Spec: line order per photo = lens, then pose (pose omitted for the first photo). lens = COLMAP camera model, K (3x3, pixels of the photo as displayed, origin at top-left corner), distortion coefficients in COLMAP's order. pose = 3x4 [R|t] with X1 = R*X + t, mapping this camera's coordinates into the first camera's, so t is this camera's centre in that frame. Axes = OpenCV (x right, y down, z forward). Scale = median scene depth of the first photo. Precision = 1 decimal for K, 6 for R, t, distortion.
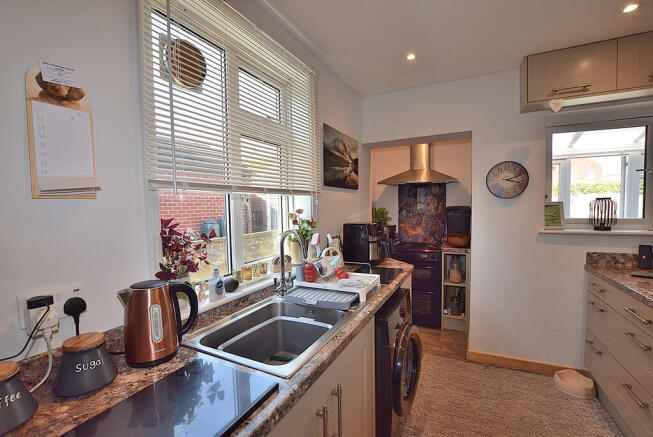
lens RADIAL K [[292.0, 0, 324.8], [0, 292.0, 221.8], [0, 0, 1]] dist [-0.029005, -0.000107]
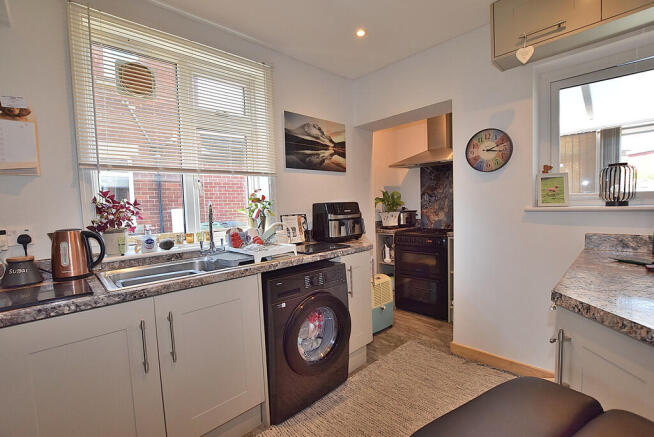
lens RADIAL K [[292.5, 0, 321.9], [0, 292.5, 222.0], [0, 0, 1]] dist [-0.029005, -0.000107]
pose [[0.941697, 0.005548, -0.336415, 0.457500], [-0.000214, 0.999874, 0.015890, 0.057656], [0.336461, -0.014892, 0.941580, 0.007981]]
